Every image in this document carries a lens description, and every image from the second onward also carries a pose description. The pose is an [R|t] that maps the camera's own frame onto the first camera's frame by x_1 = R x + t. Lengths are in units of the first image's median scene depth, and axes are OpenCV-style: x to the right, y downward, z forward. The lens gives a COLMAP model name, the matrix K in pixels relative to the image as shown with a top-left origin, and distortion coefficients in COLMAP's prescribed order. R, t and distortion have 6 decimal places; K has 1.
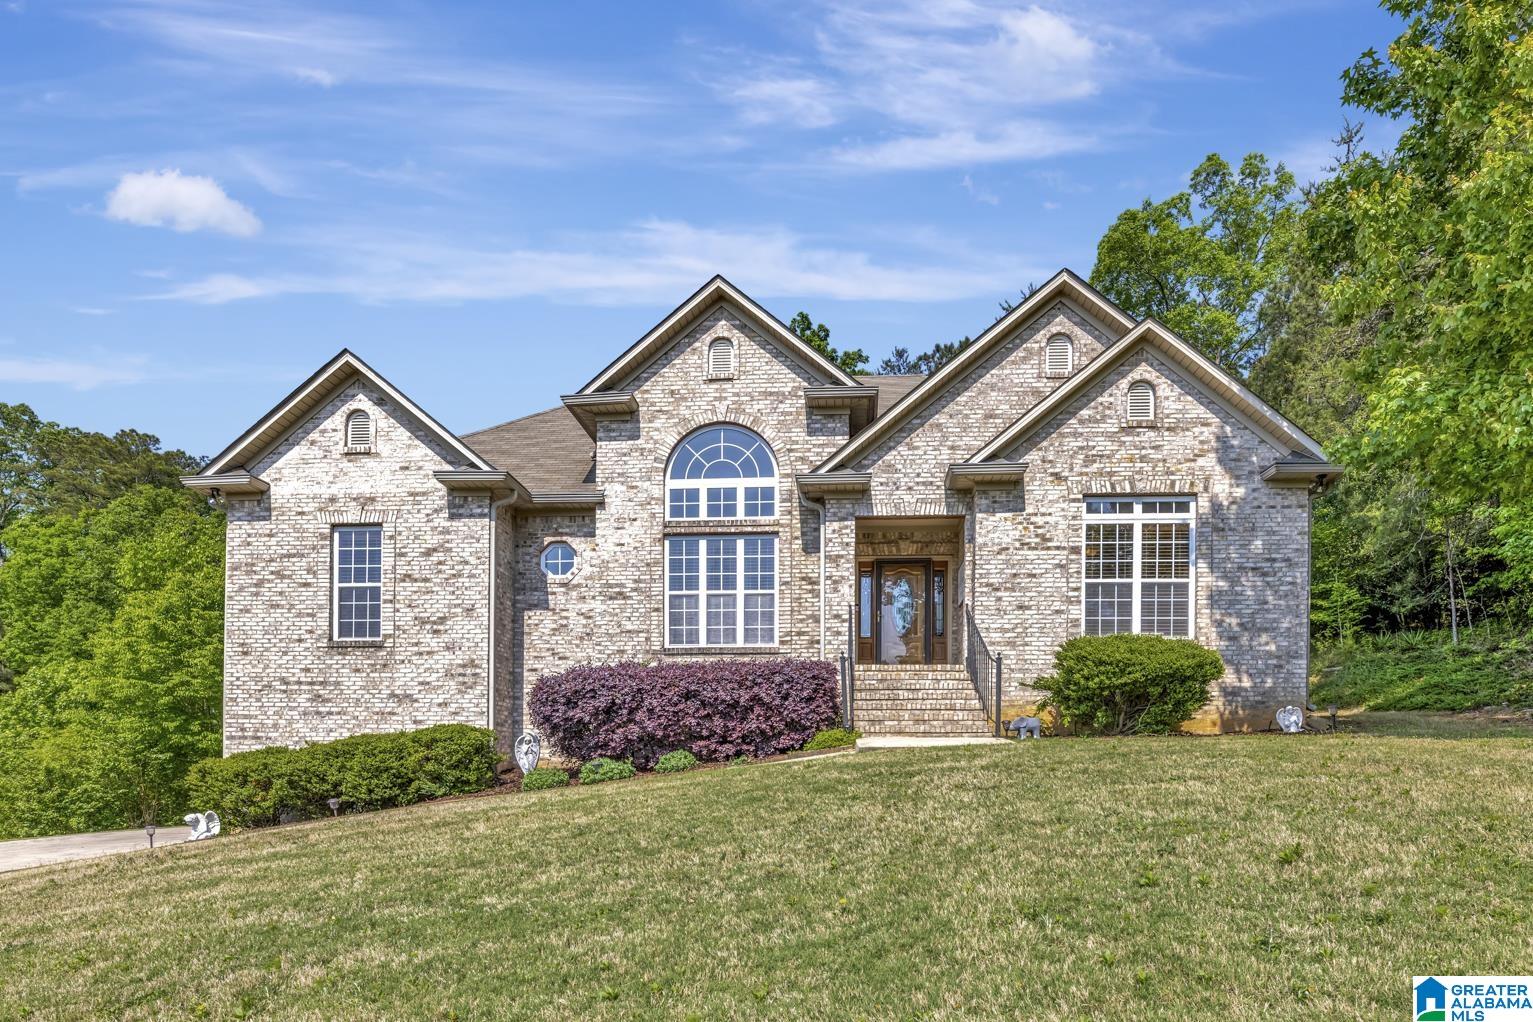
lens RADIAL K [[827.4, 0, 773.6], [0, 827.4, 603.3], [0, 0, 1]] dist [-0.001928, -0.000832]
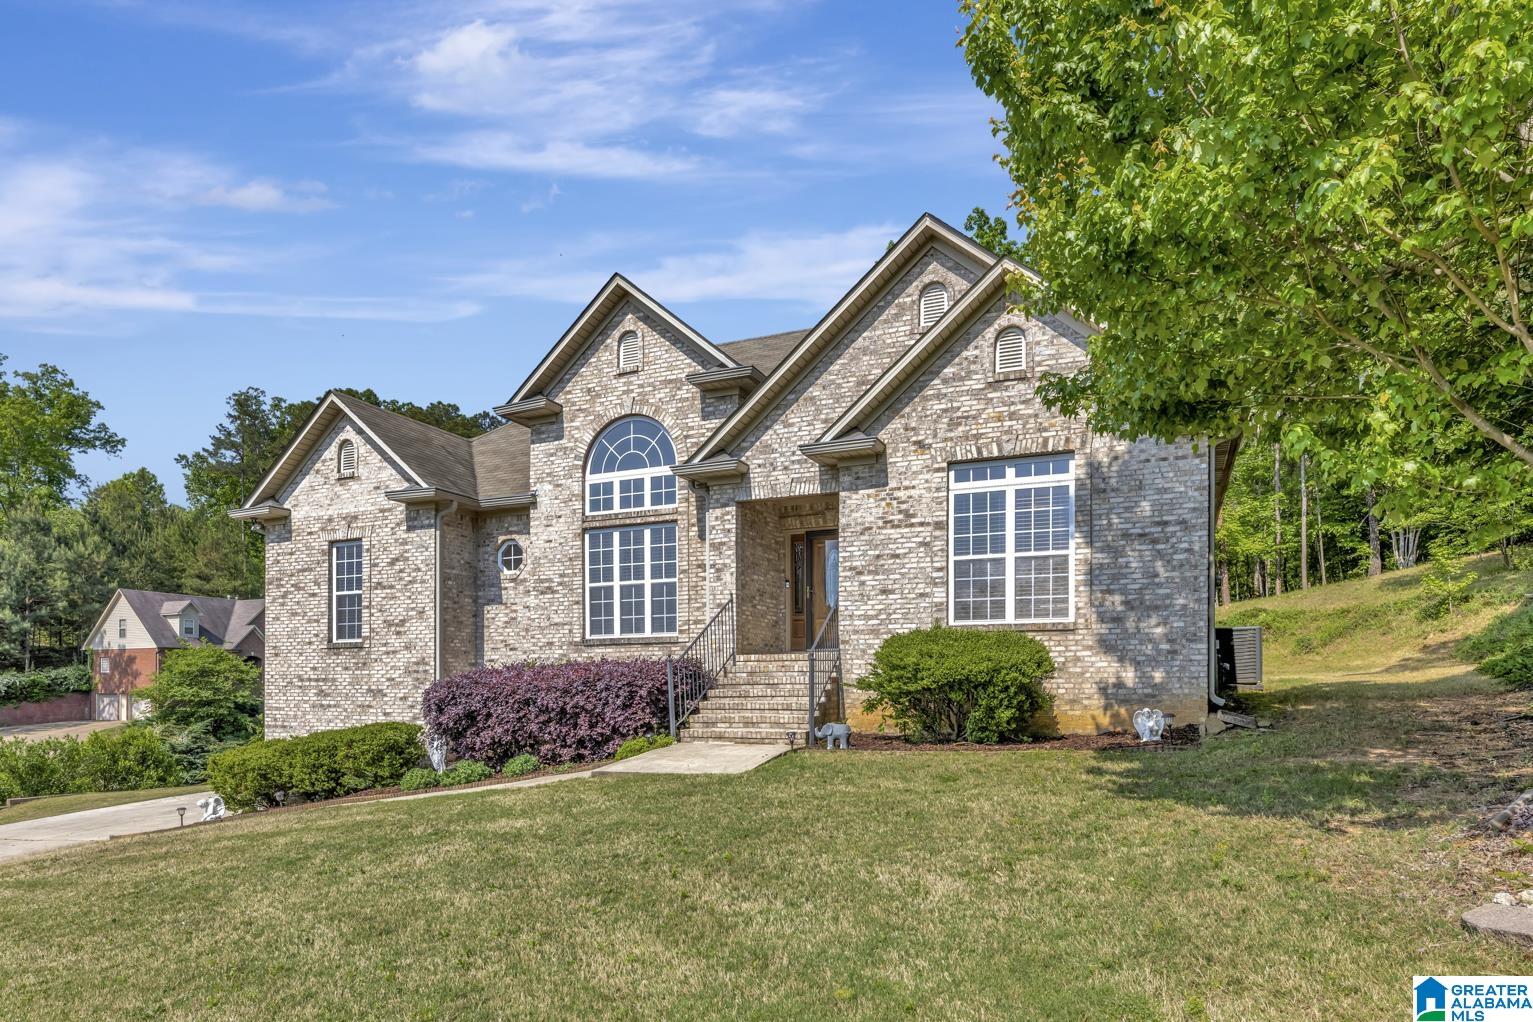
lens RADIAL K [[849.7, 0, 766.7], [0, 849.7, 509.4], [0, 0, 1]] dist [-0.000976, -0.000909]
pose [[0.948656, -0.079284, -0.306211, 0.438261], [0.077644, 0.996827, -0.017552, -0.074592], [0.306631, -0.007125, 0.951802, 0.051033]]
